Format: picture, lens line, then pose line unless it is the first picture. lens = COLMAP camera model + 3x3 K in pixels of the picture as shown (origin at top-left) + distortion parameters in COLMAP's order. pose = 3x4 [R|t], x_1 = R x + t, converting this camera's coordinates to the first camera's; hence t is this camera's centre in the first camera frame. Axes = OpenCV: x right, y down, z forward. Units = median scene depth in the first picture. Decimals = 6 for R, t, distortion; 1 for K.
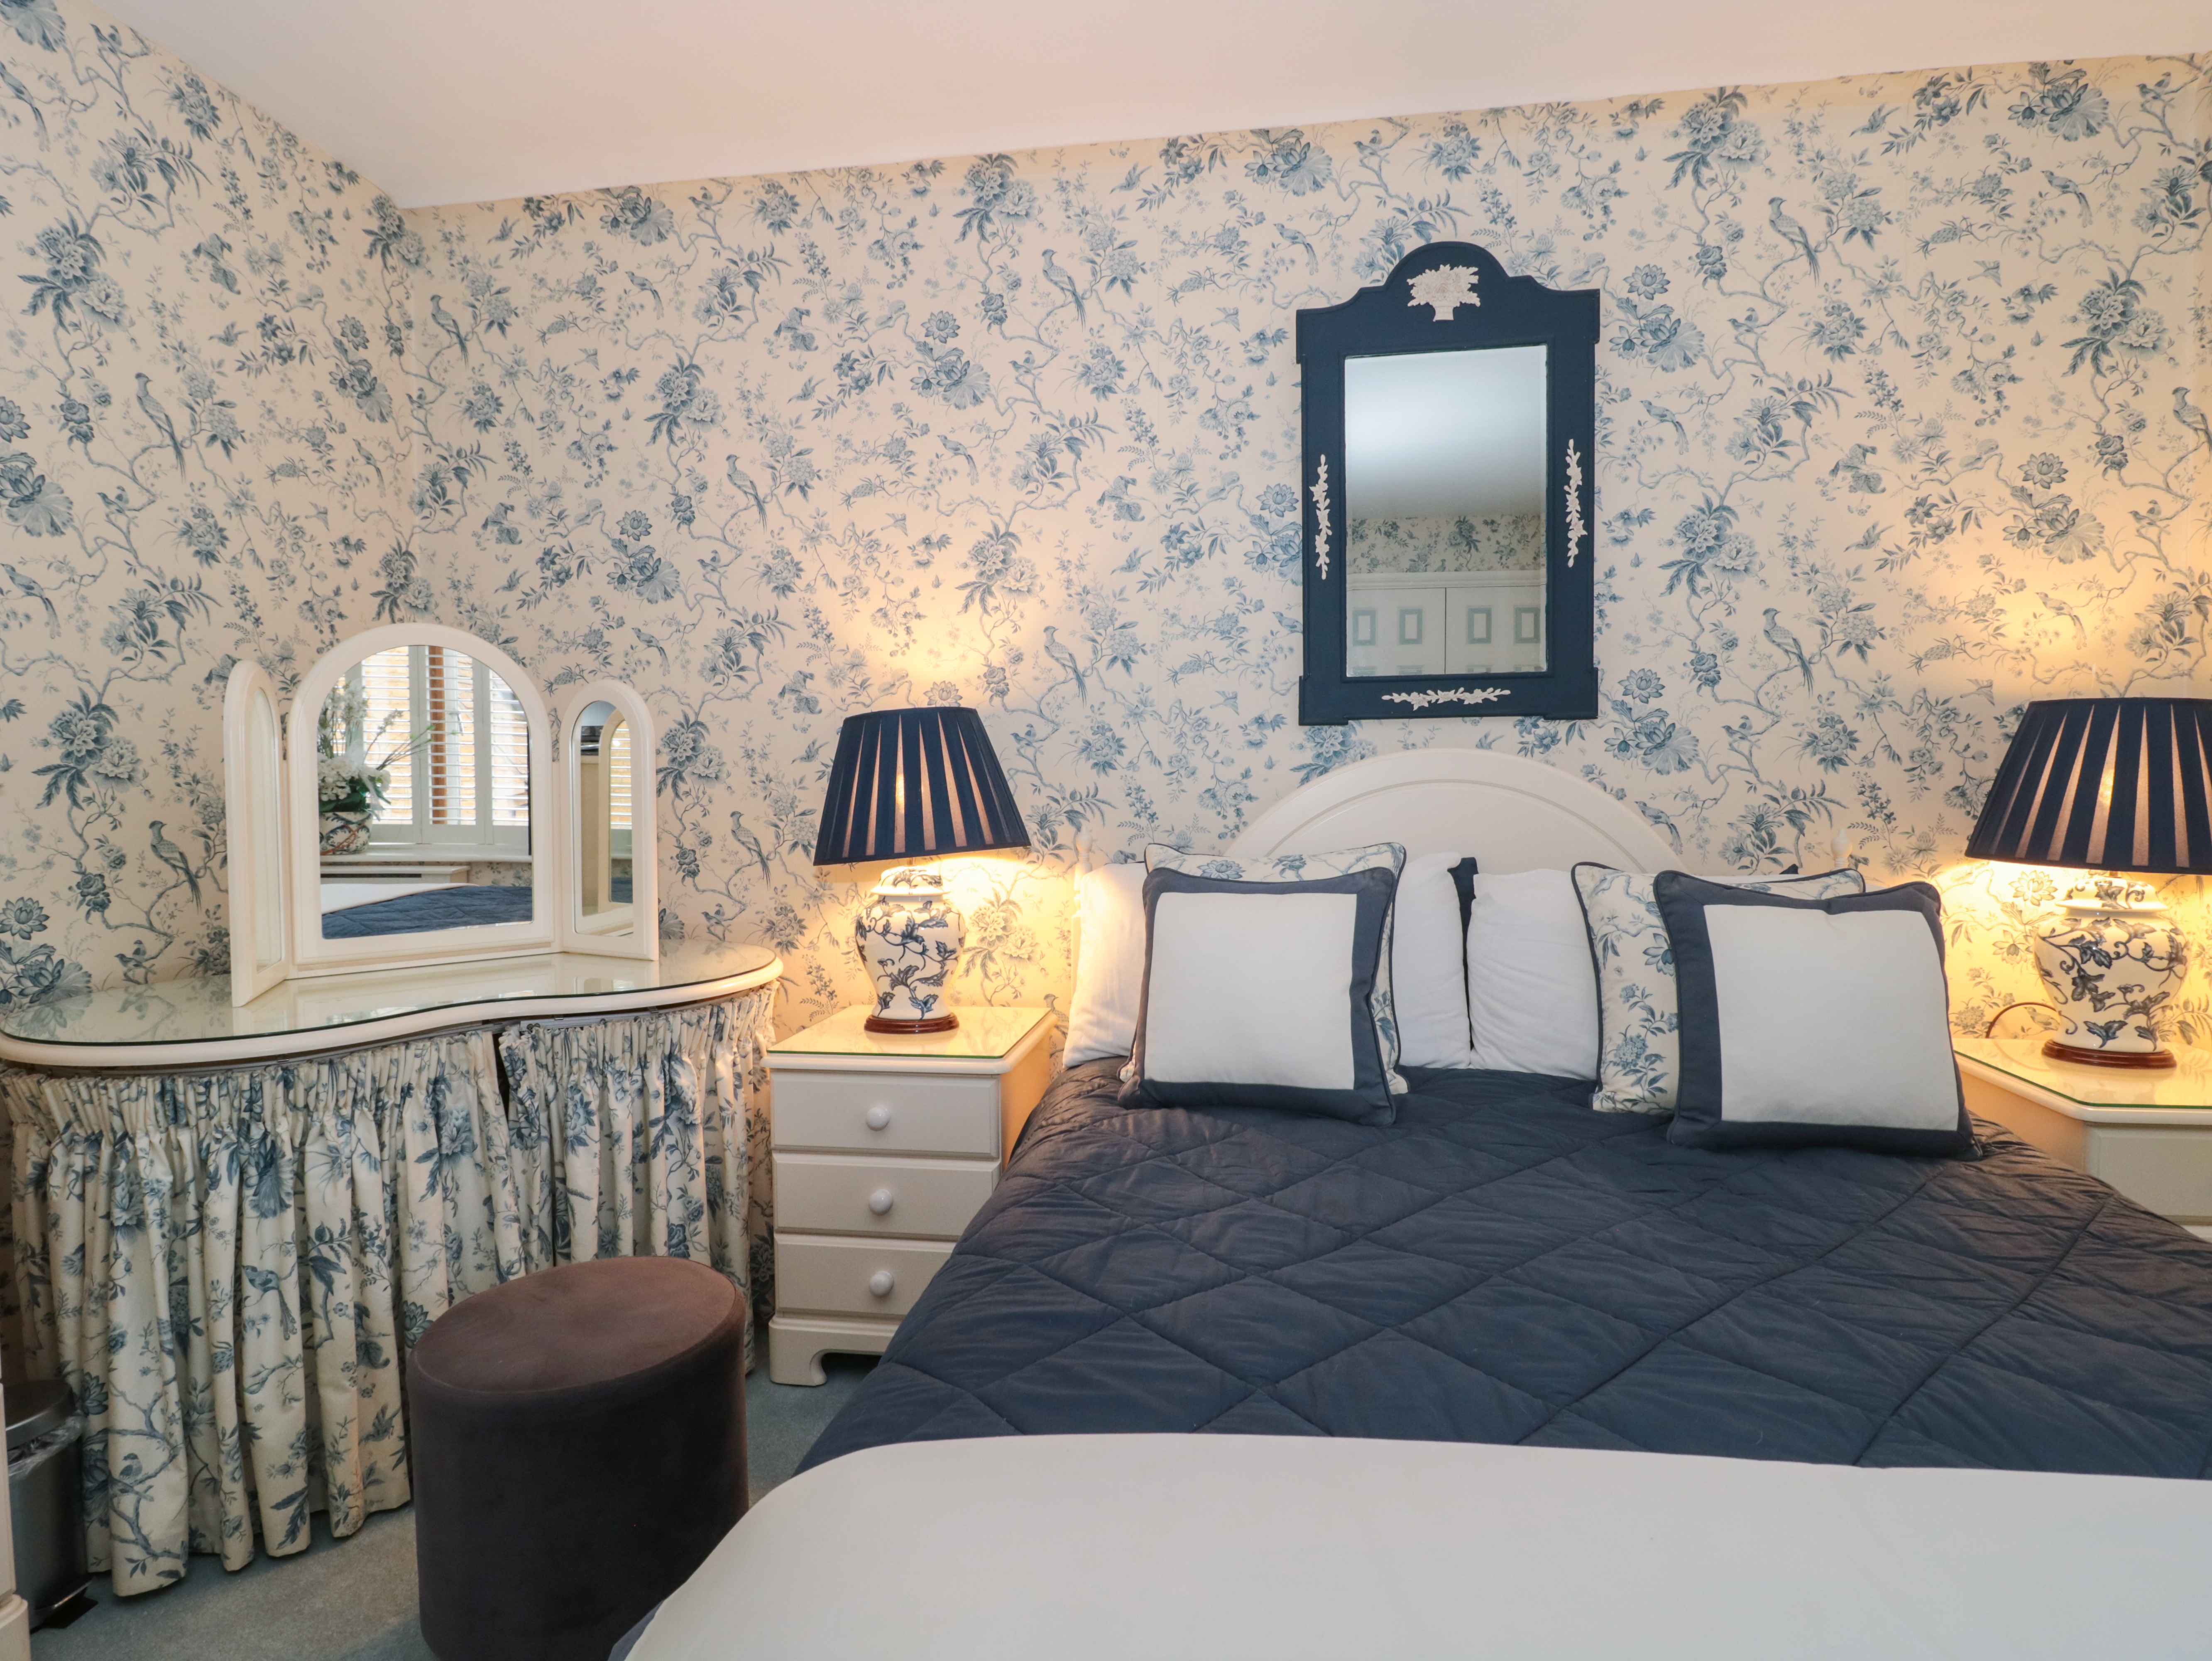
lens RADIAL K [[1151.5, 0, 1107.4], [0, 1151.5, 823.3], [0, 0, 1]] dist [0.004917, -0.015982]
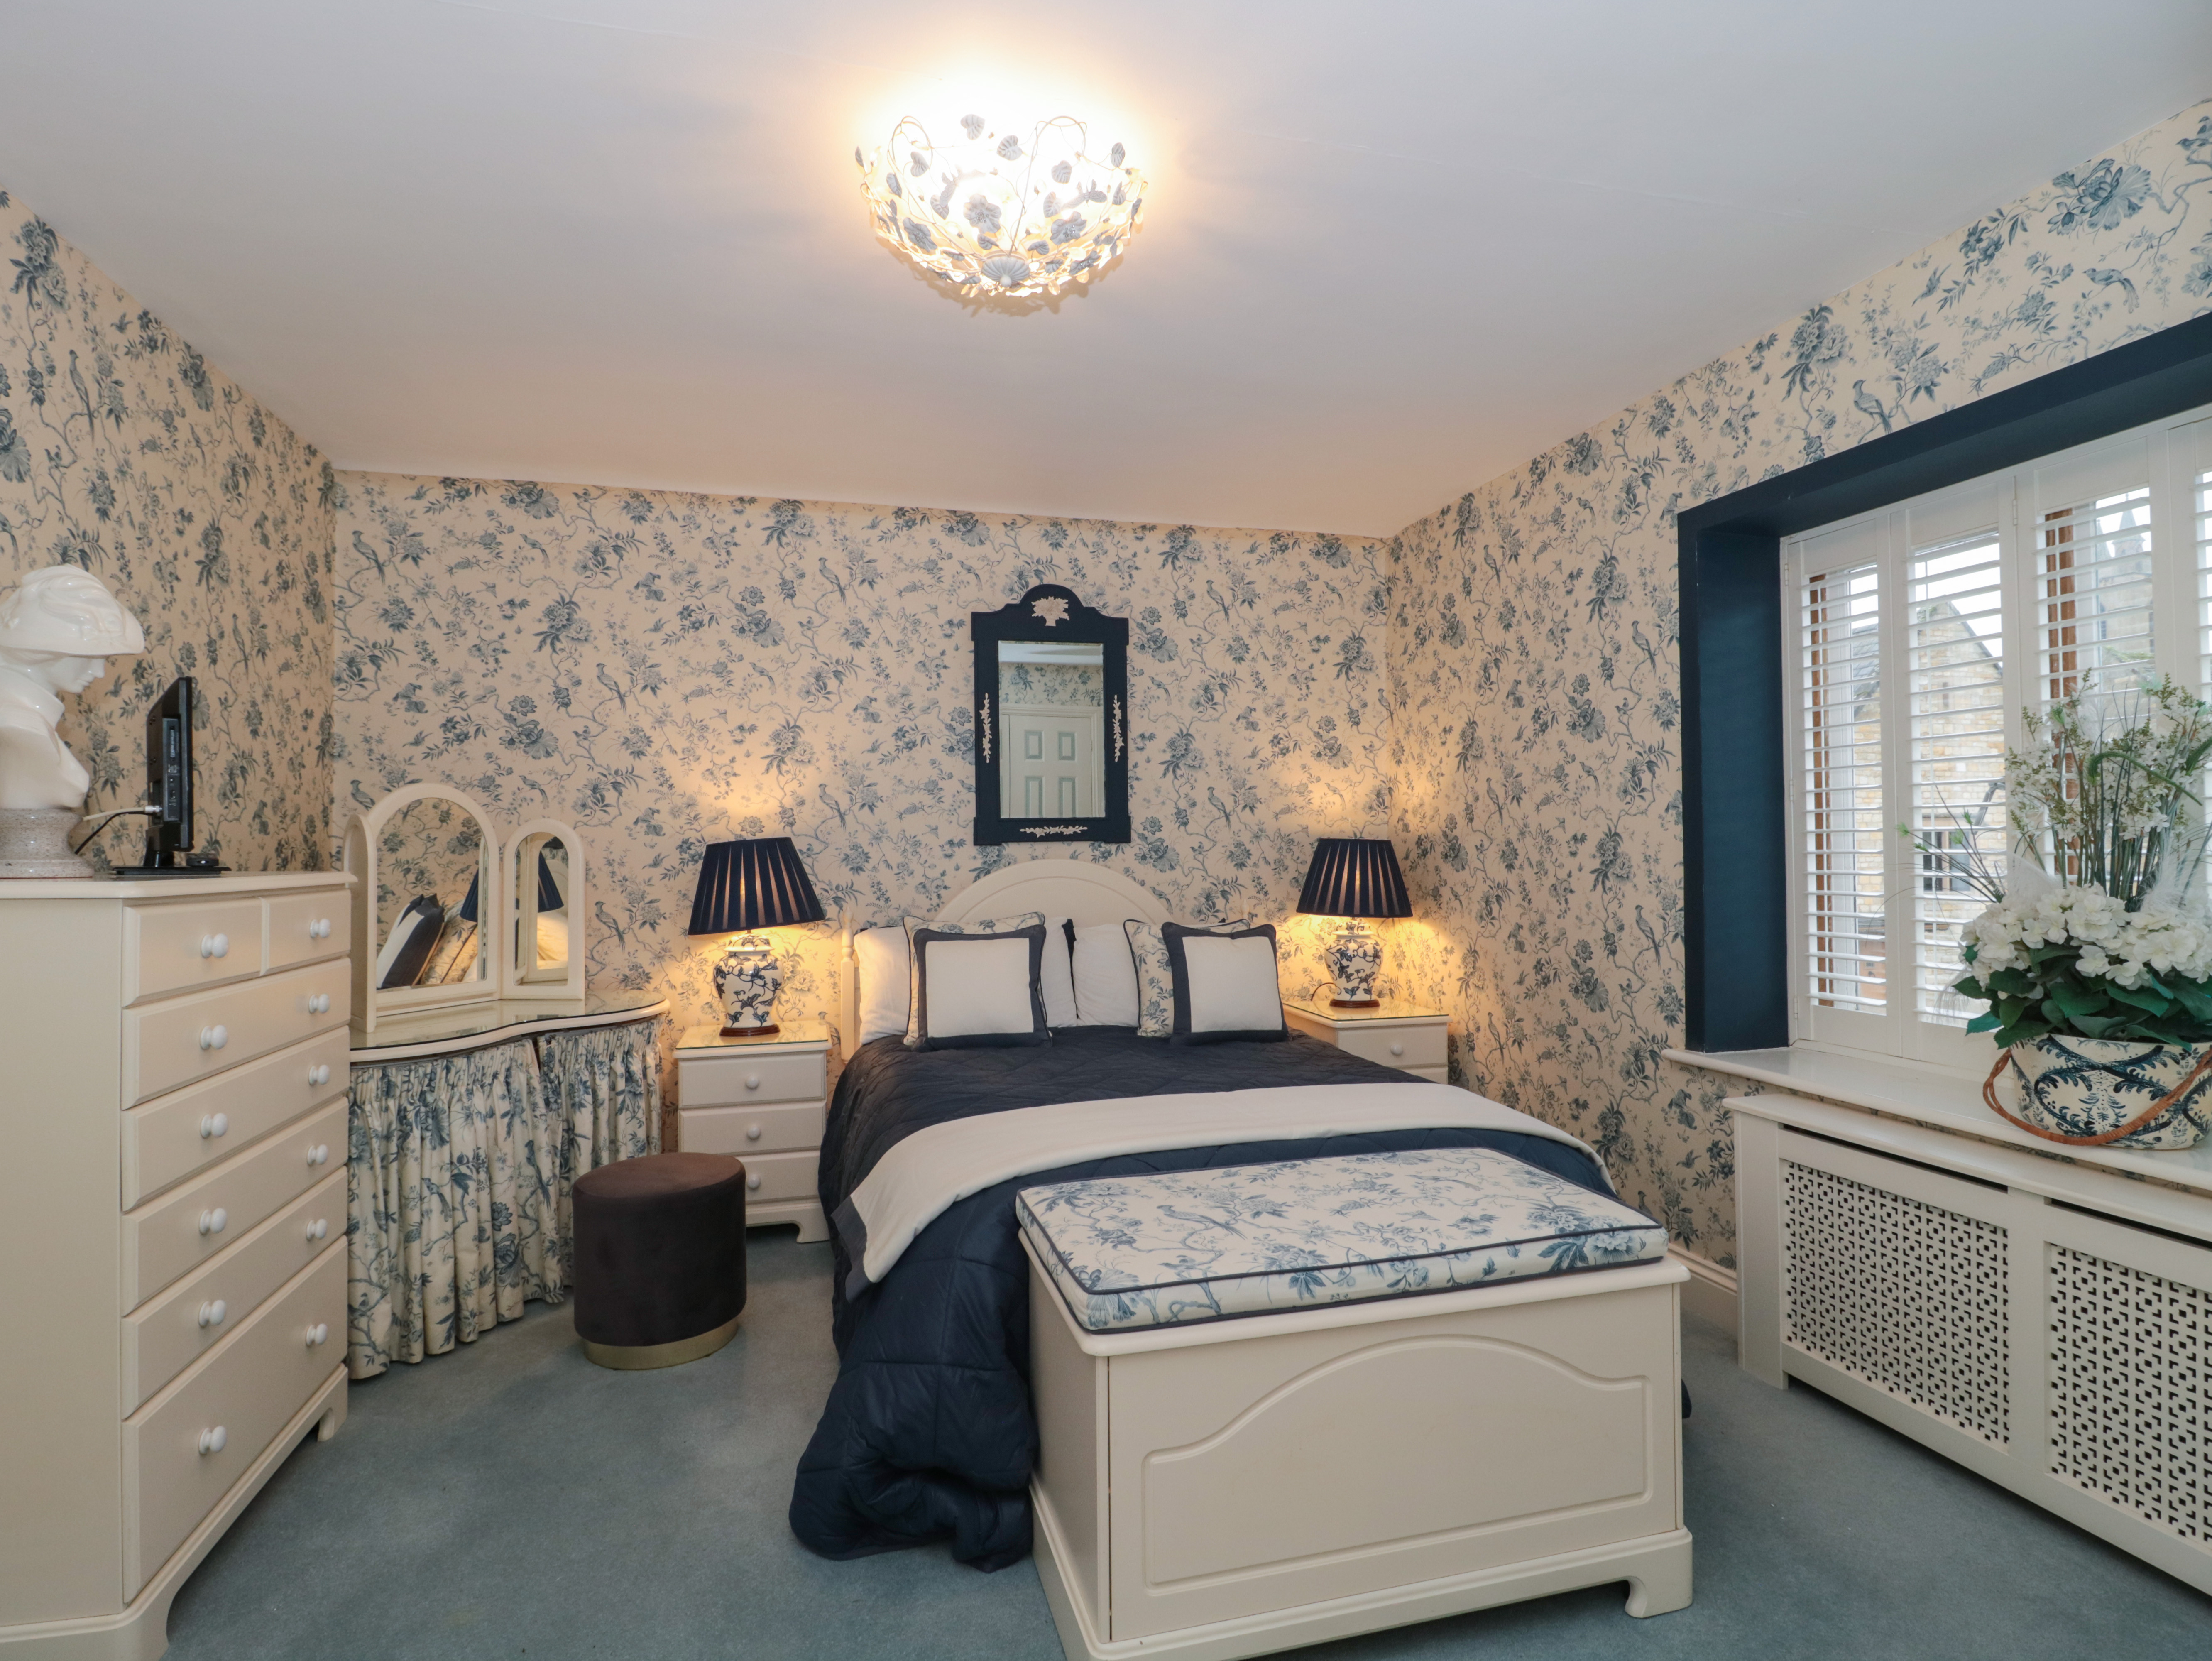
lens RADIAL K [[1151.5, 0, 1107.4], [0, 1151.5, 823.3], [0, 0, 1]] dist [0.004917, -0.015982]
pose [[0.917524, 0.006086, 0.397635, -0.356671], [0.016919, 0.998380, -0.054321, -0.021610], [-0.397321, 0.056568, 0.915934, -0.706776]]
